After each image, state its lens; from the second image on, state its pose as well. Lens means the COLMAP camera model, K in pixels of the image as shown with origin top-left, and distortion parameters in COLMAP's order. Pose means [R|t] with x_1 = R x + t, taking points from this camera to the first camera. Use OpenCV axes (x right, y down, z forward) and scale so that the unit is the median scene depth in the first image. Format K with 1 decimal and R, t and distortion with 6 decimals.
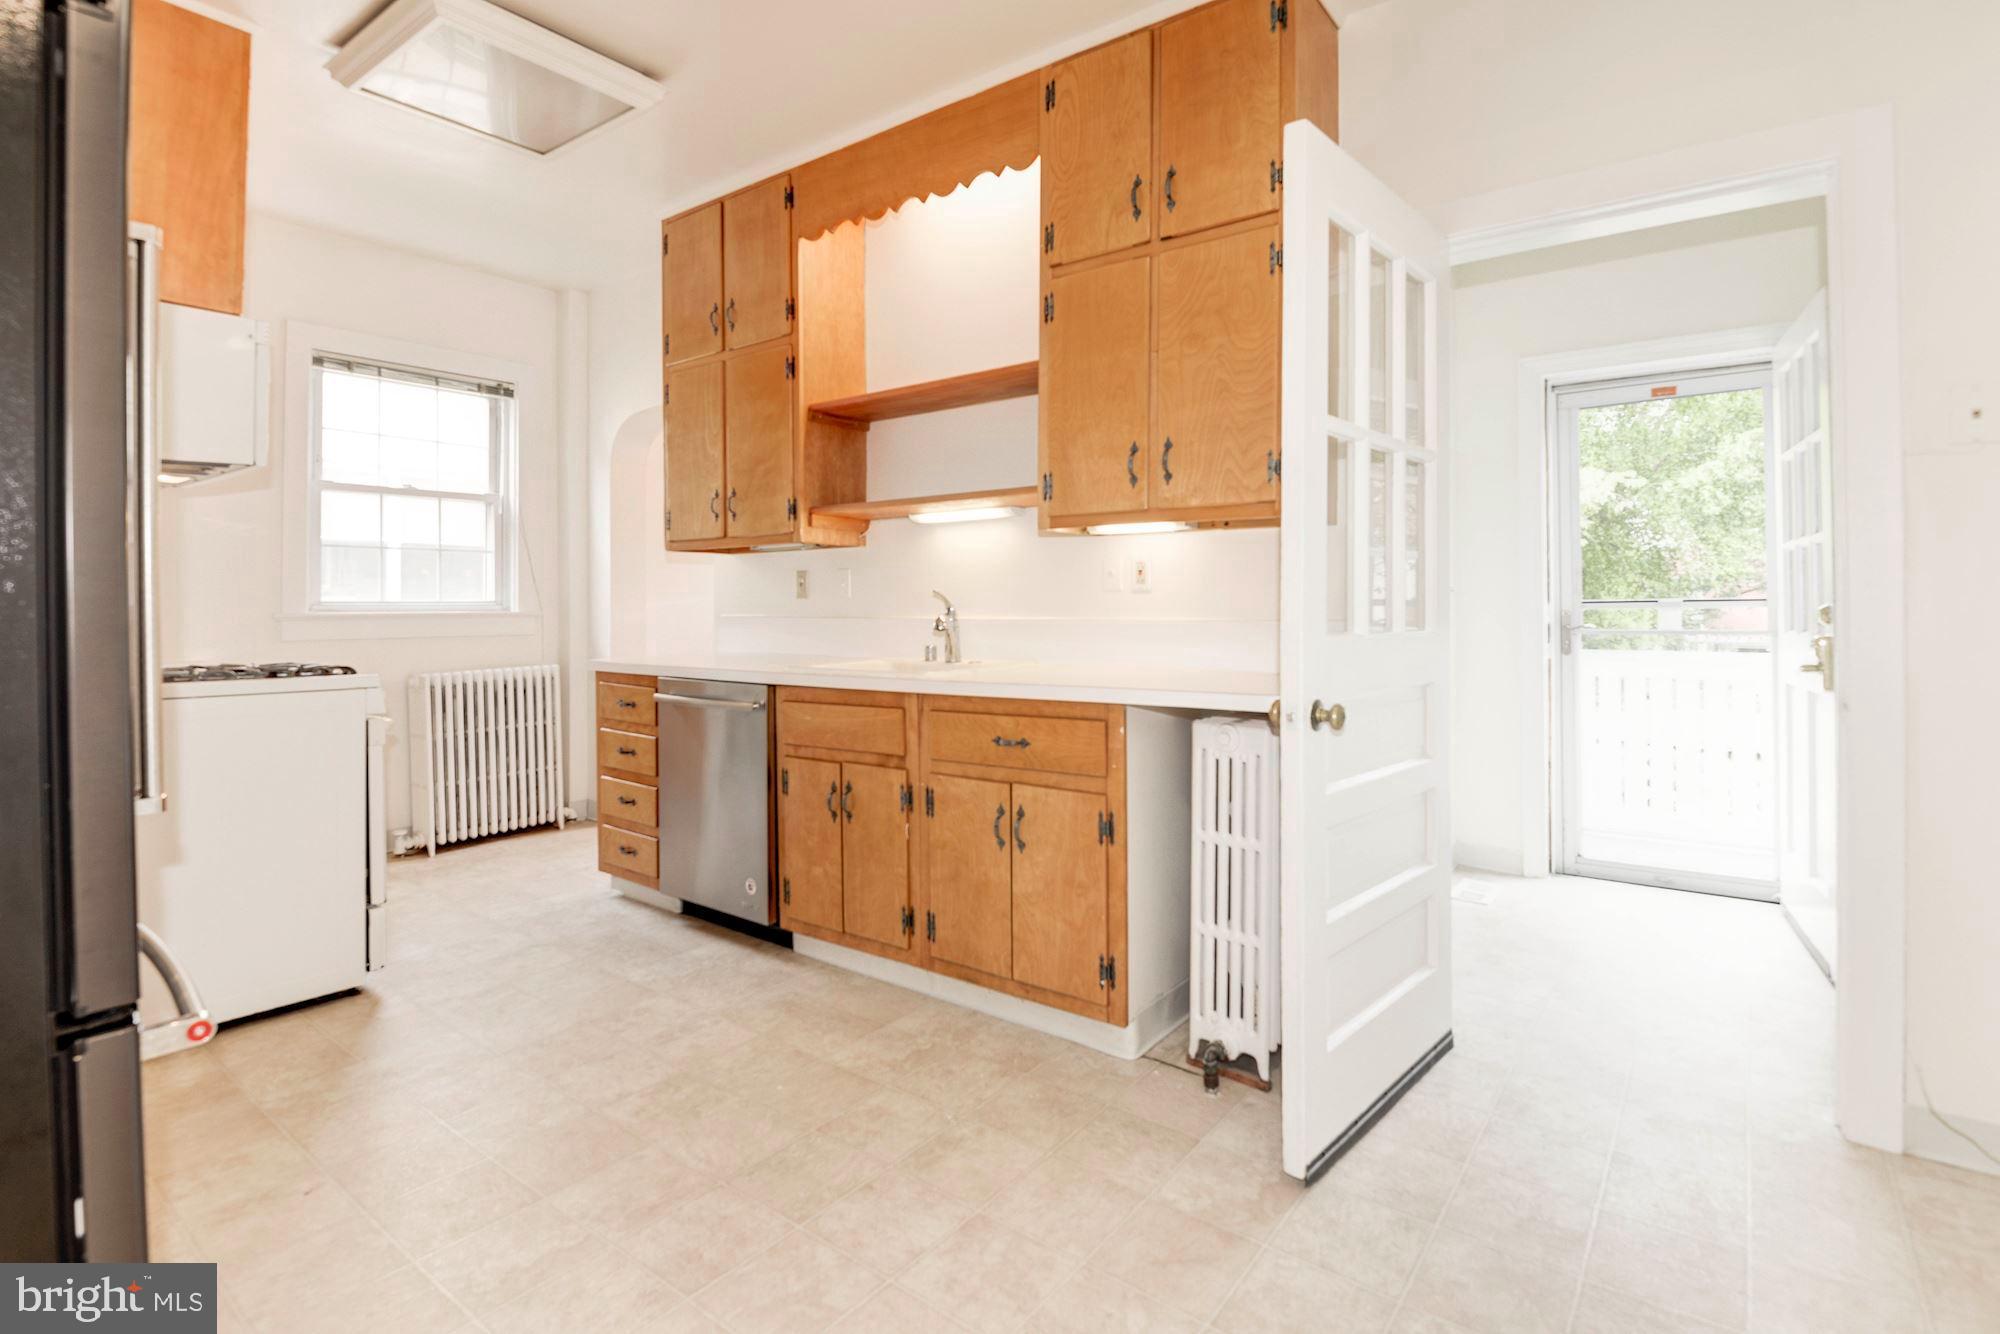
lens RADIAL K [[983.3, 0, 981.4], [0, 983.3, 637.7], [0, 0, 1]] dist [-0.002996, -0.000822]
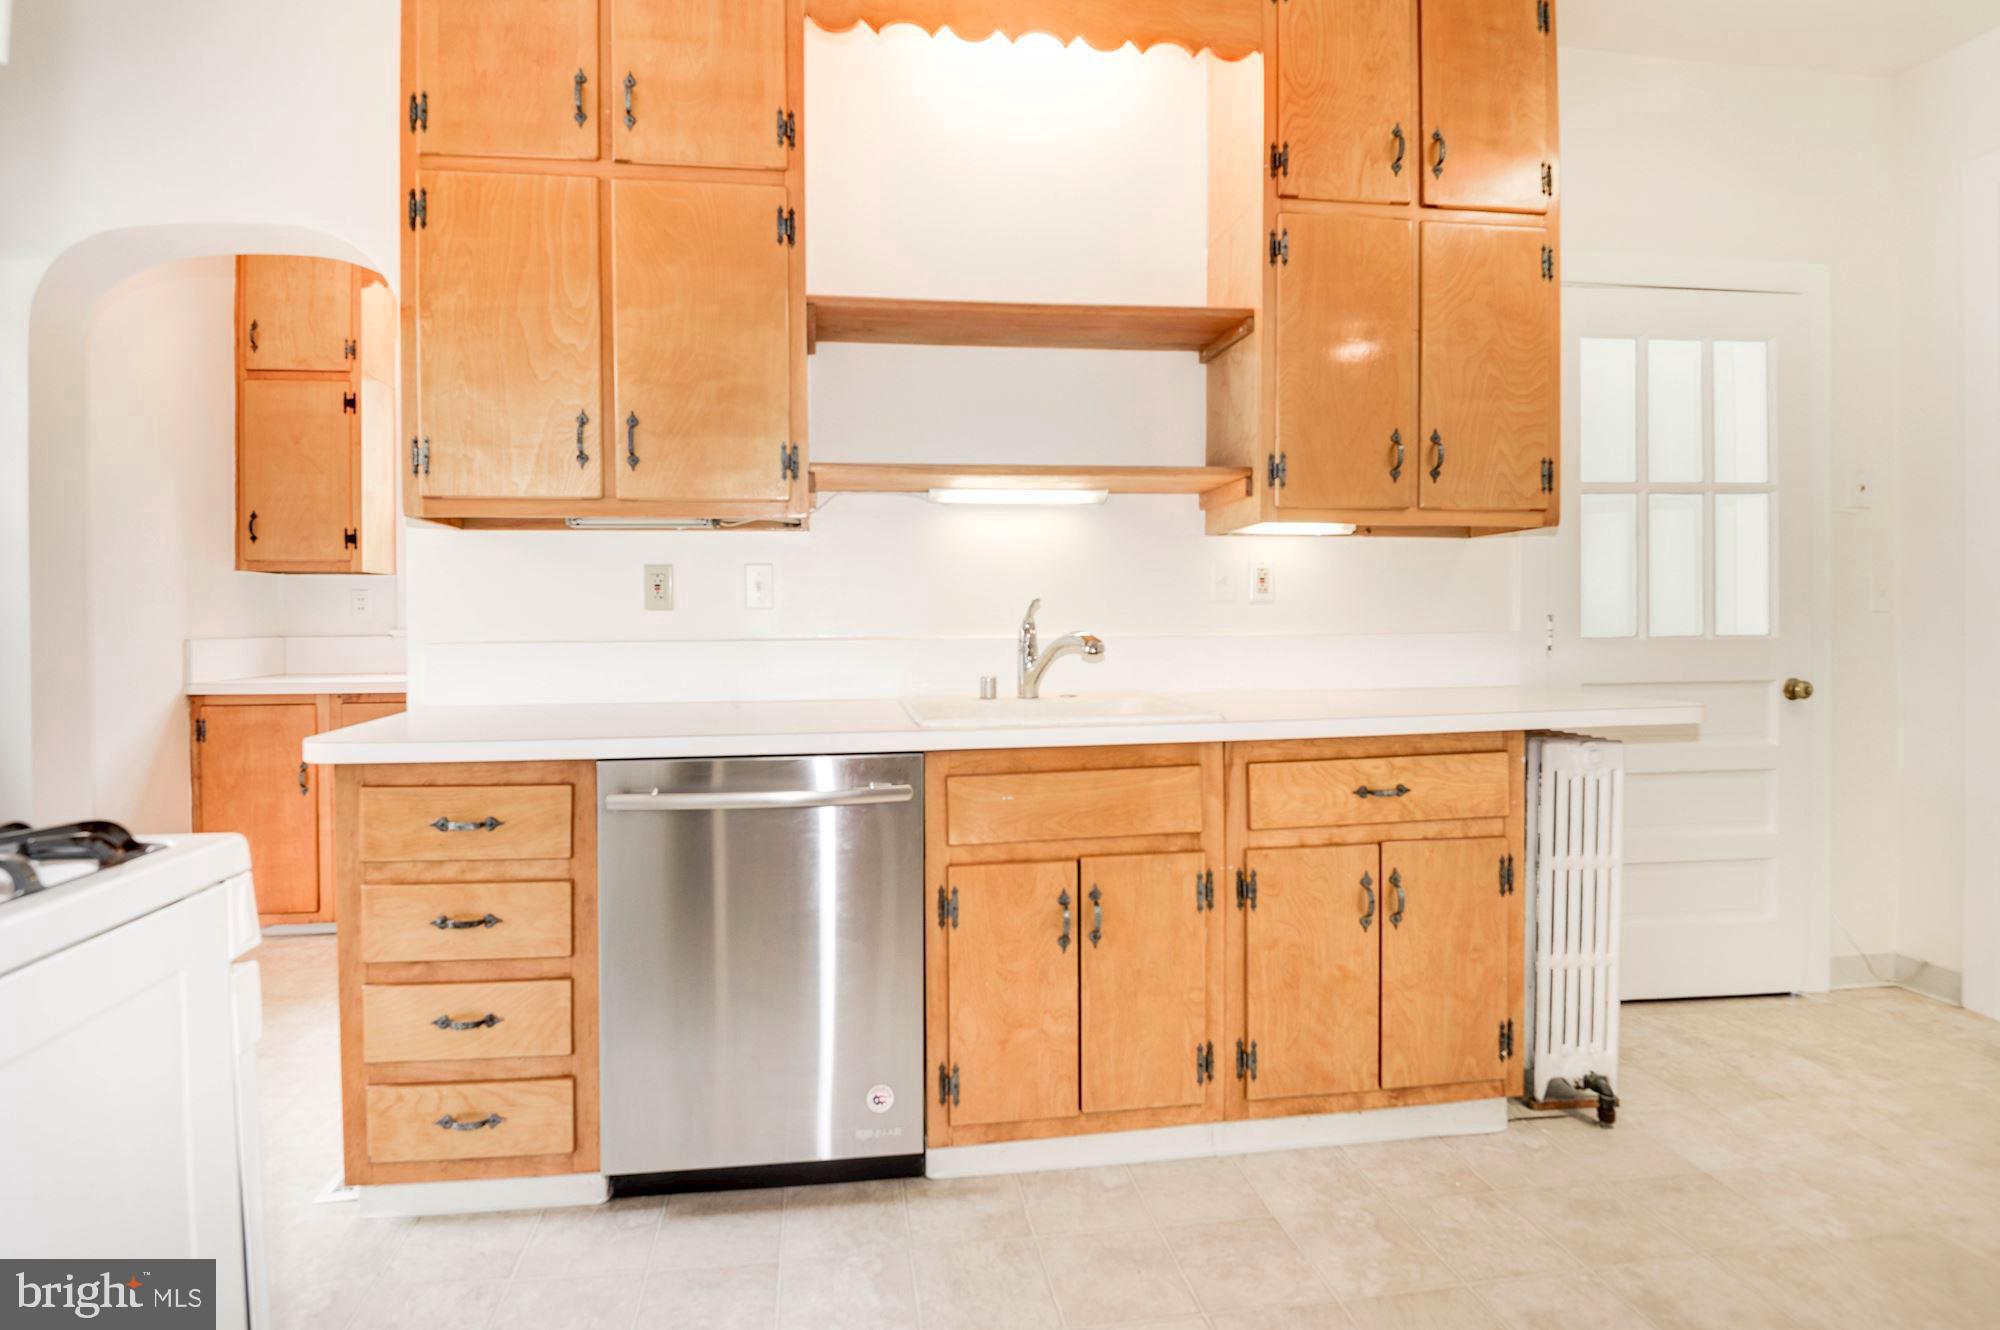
lens RADIAL K [[1076.3, 0, 996.1], [0, 1076.3, 656.2], [0, 0, 1]] dist [-0.002798, -0.022130]
pose [[0.688906, -0.026951, 0.724349, -0.744623], [0.029010, 0.999533, 0.009599, -0.018169], [-0.724270, 0.014400, 0.689366, 0.578549]]
